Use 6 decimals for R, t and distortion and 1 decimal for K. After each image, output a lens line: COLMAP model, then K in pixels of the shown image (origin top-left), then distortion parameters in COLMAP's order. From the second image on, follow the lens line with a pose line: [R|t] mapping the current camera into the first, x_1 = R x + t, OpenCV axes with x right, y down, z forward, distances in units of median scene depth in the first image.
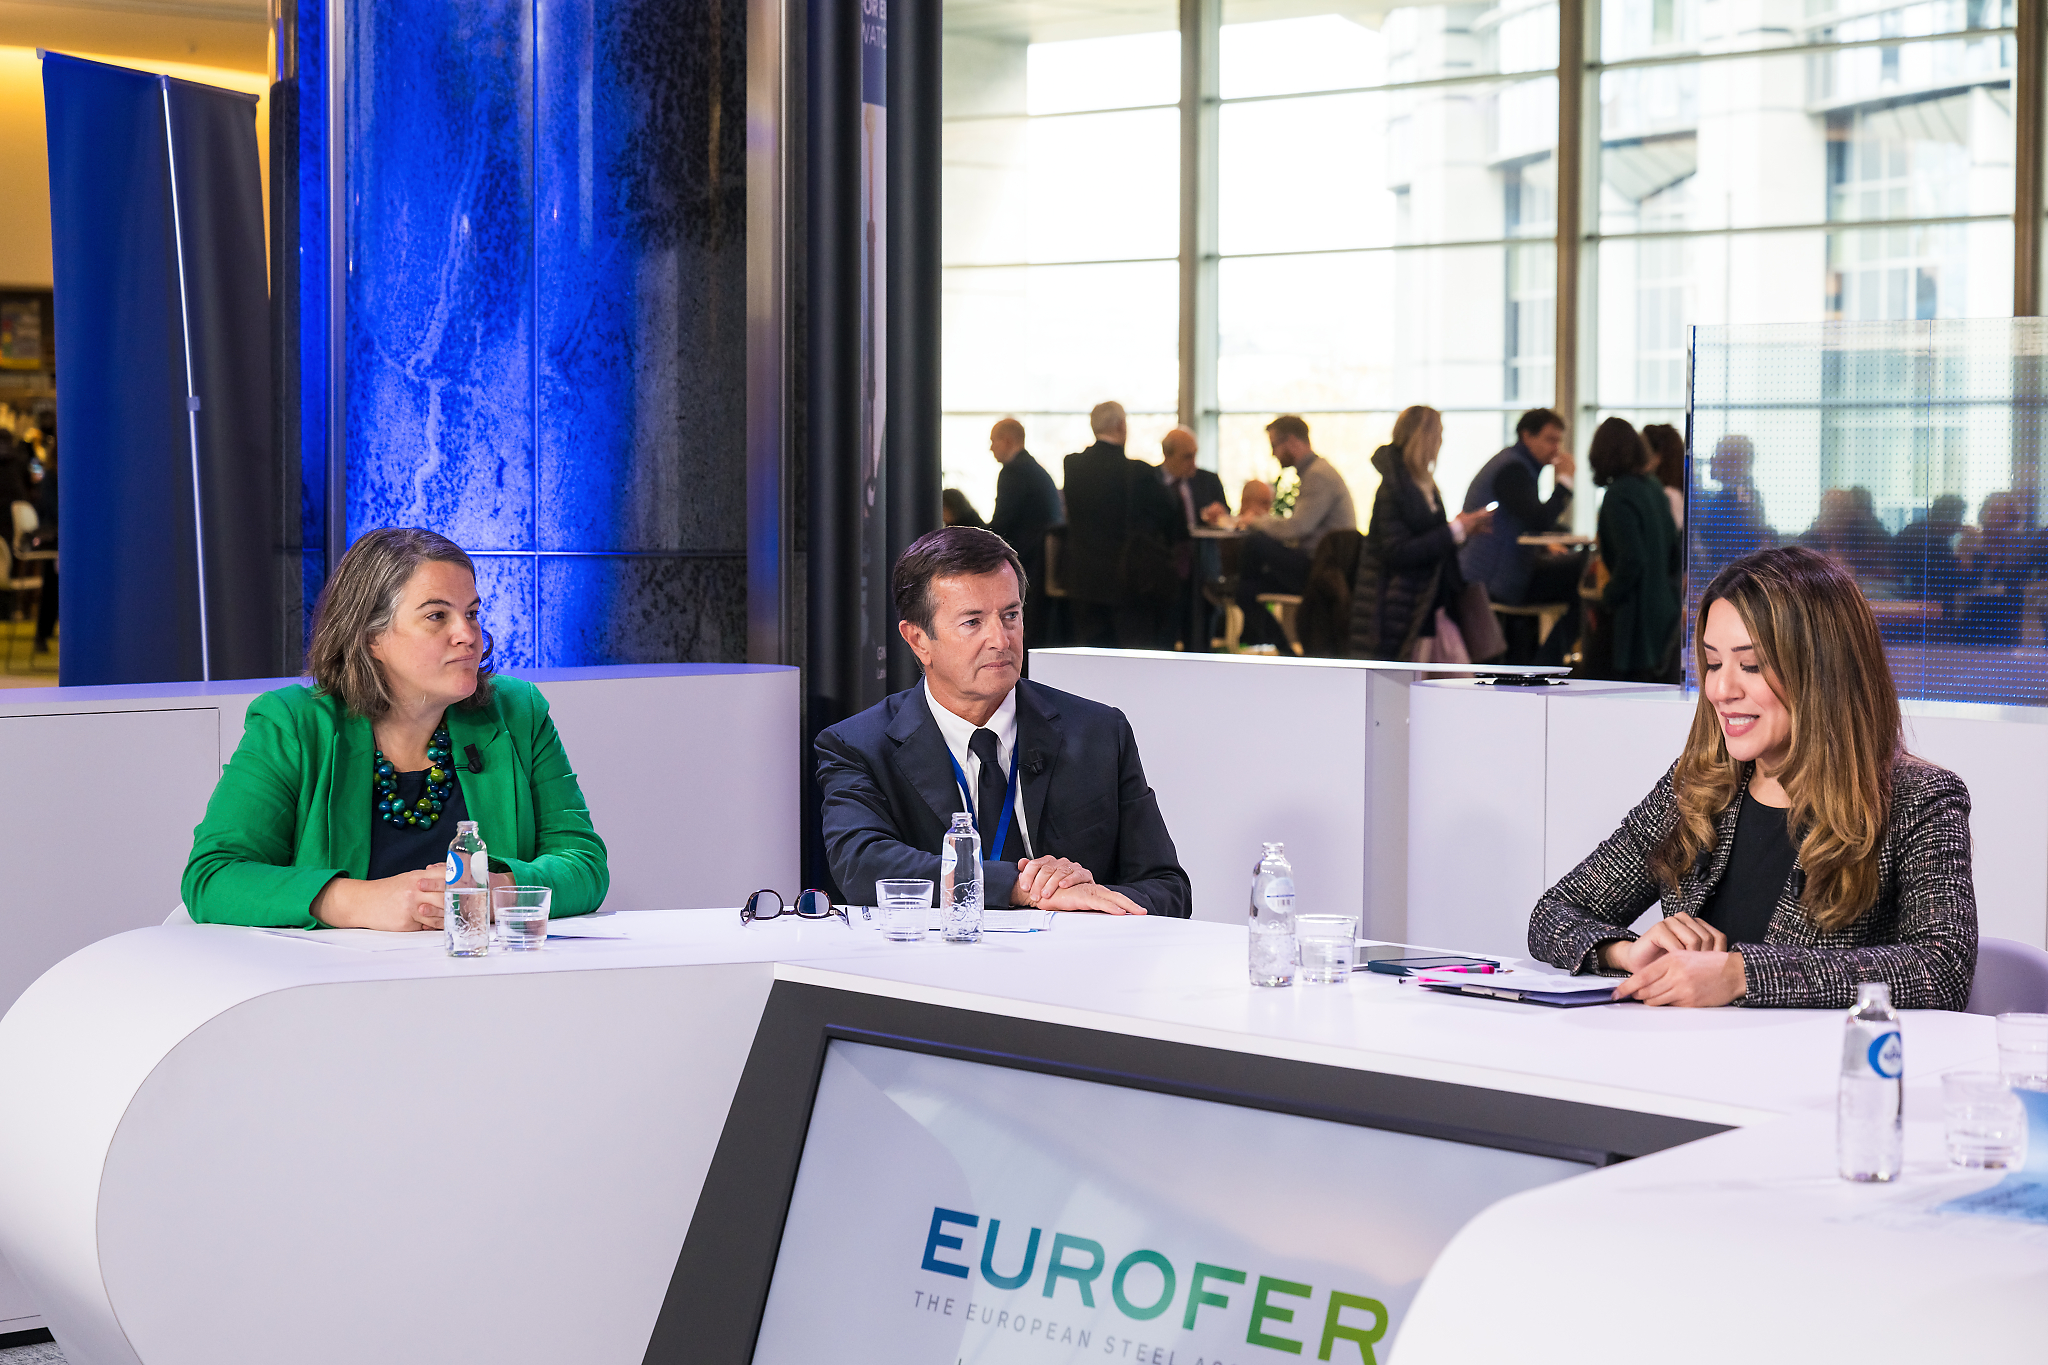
lens RADIAL K [[4168.1, 0, 966.7], [0, 4168.1, 686.2], [0, 0, 1]] dist [-0.001022, 0.000000]
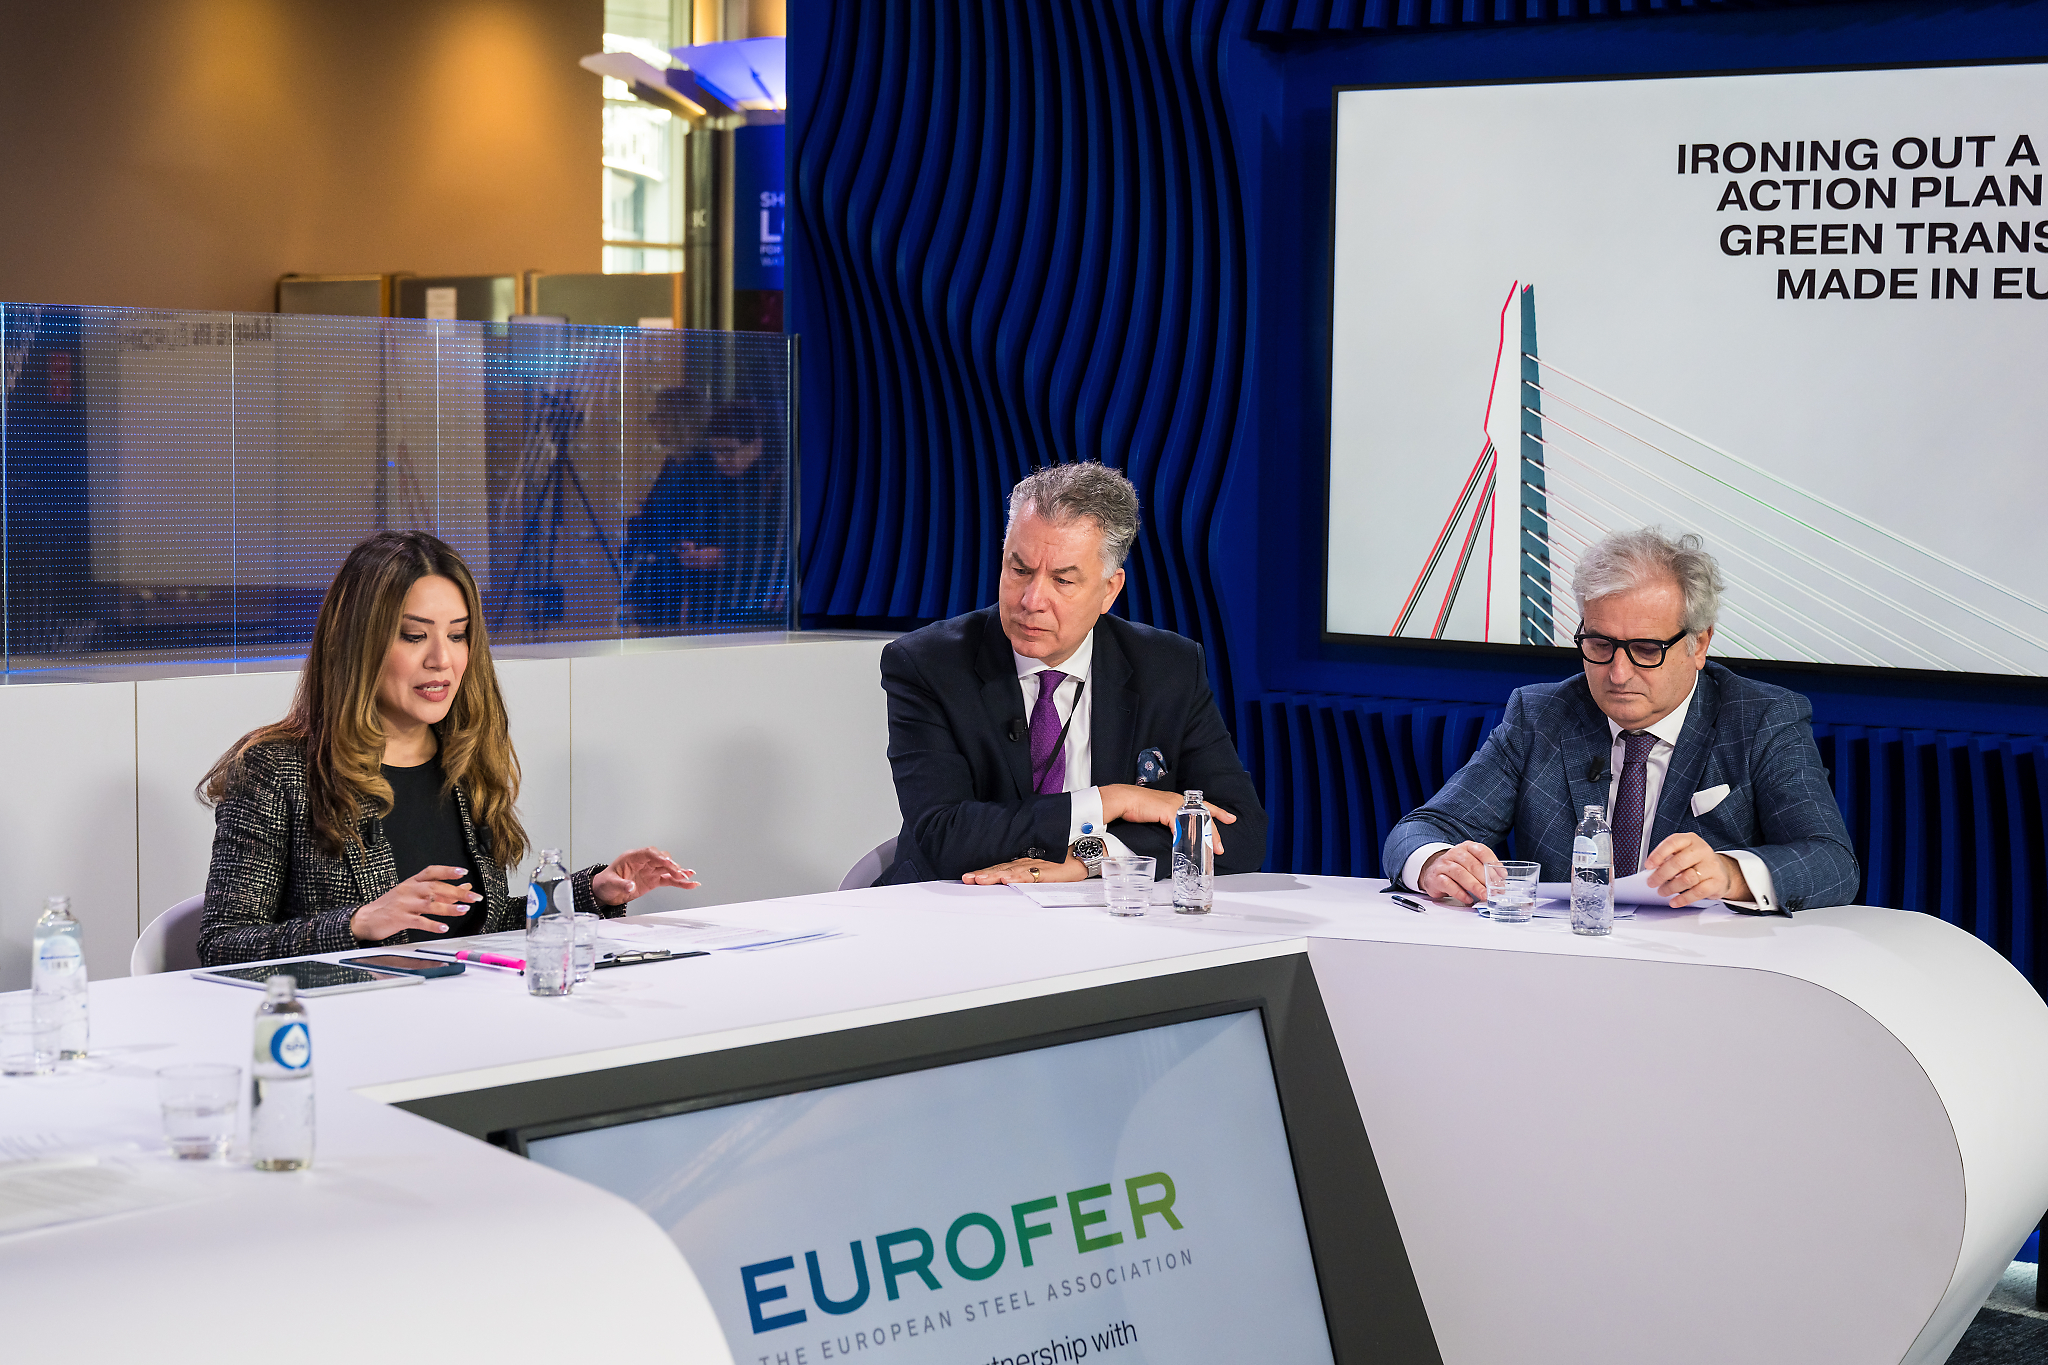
lens RADIAL K [[3627.9, 0, 940.9], [0, 3627.9, 679.5], [0, 0, 1]] dist [0.024146, 0.000000]
pose [[-0.122701, -0.070323, 0.989949, -0.674397], [0.041419, 0.996254, 0.075905, -0.054262], [-0.991579, 0.050316, -0.119329, 0.878786]]
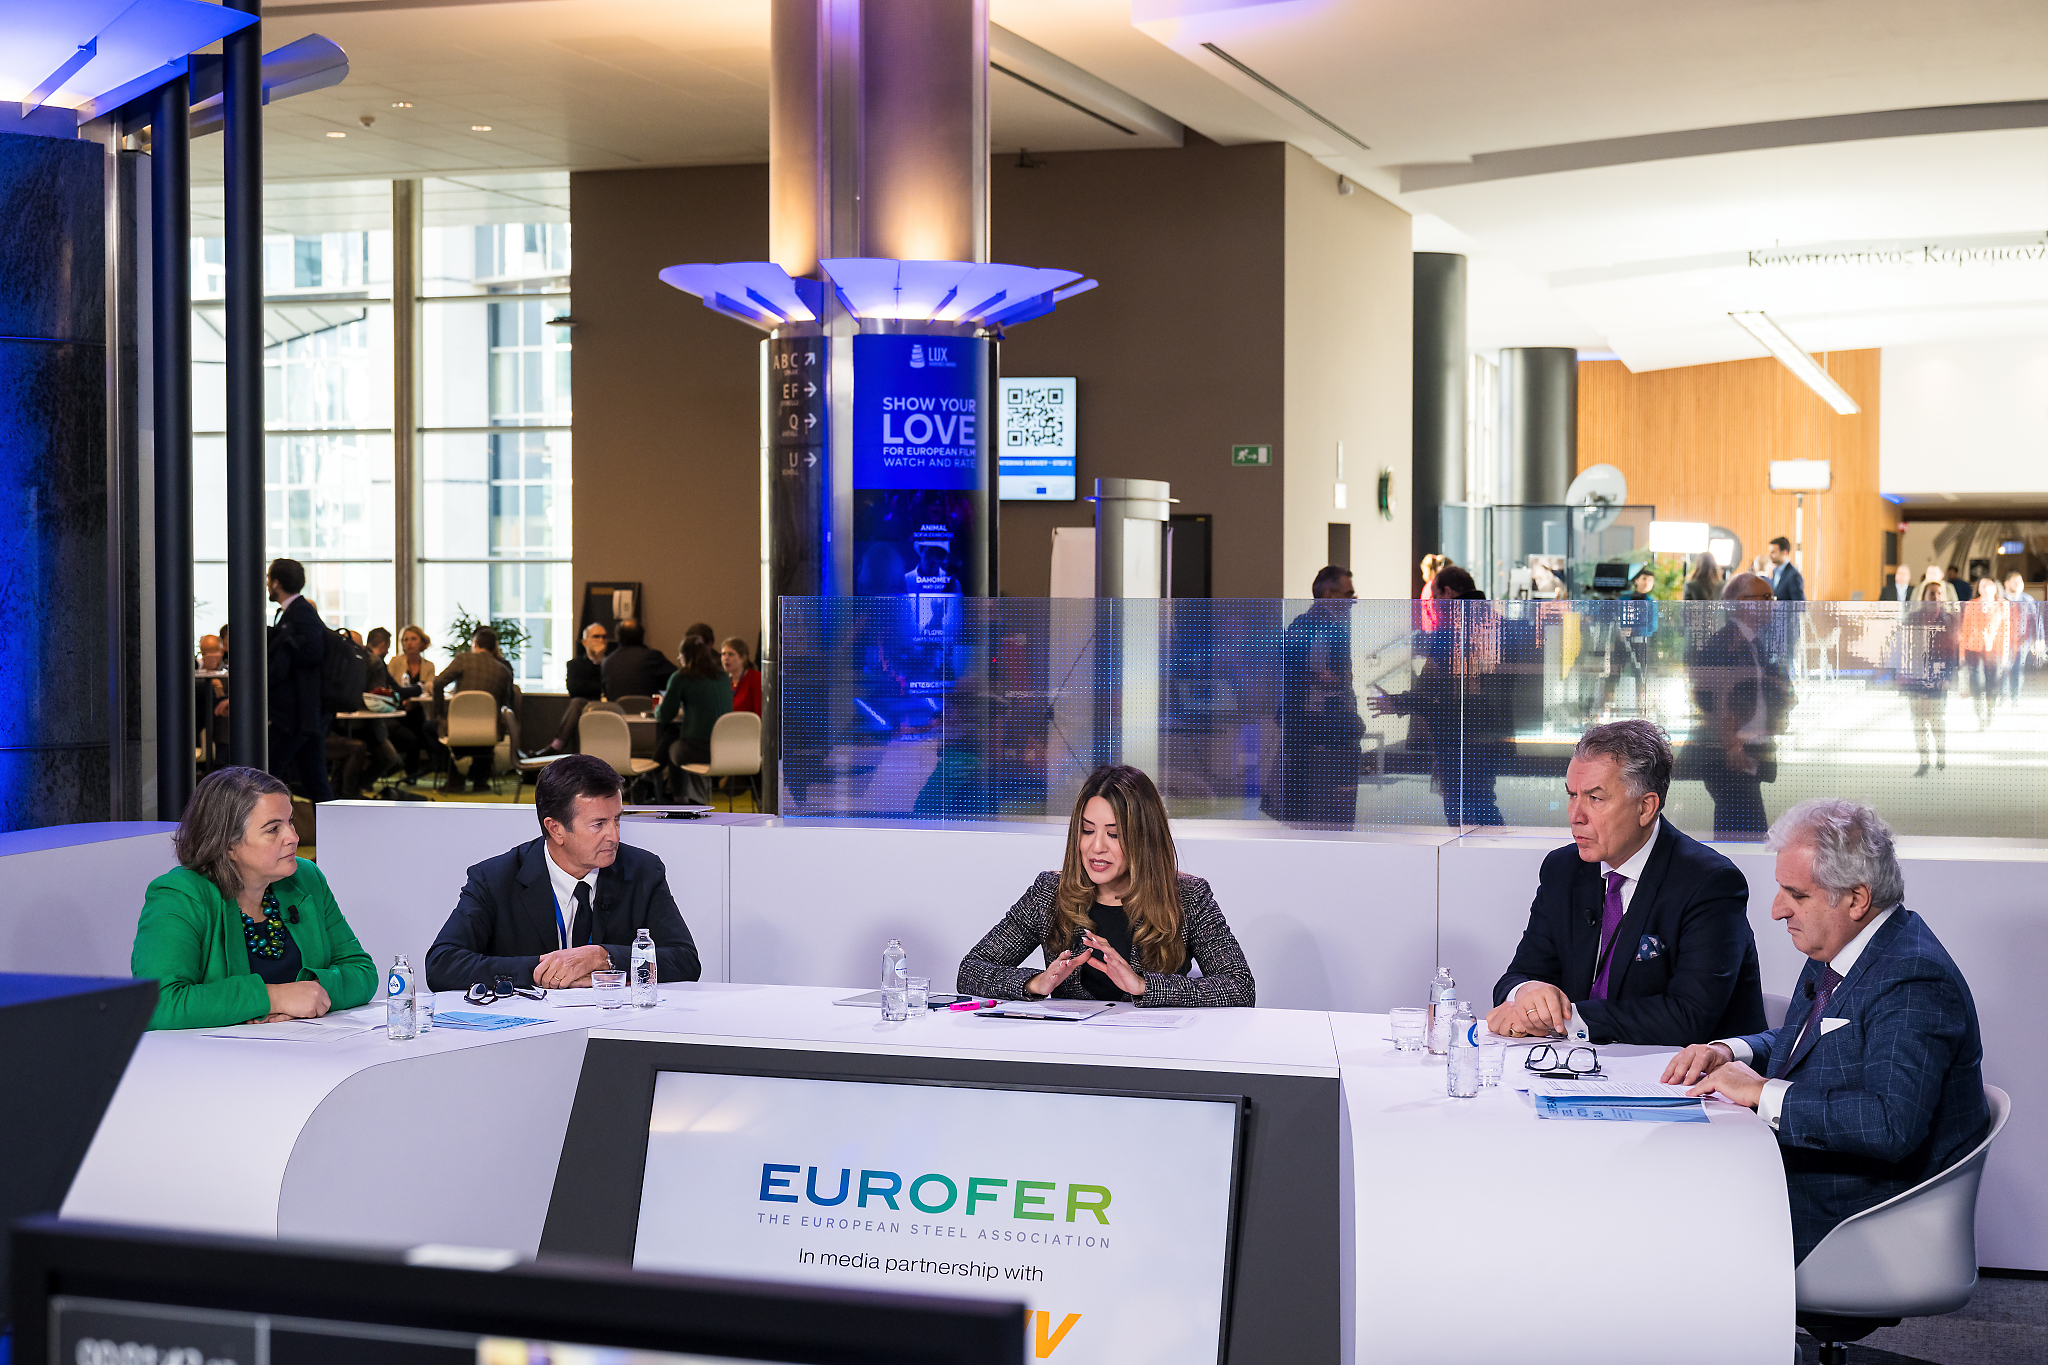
lens RADIAL K [[3123.5, 0, 1005.1], [0, 3123.5, 685.0], [0, 0, 1]] dist [0.007806, 0.000000]
pose [[0.864270, -0.021222, 0.502581, -0.477214], [0.028678, 0.999563, -0.007108, -0.051498], [-0.502211, 0.020556, 0.864501, -0.146105]]
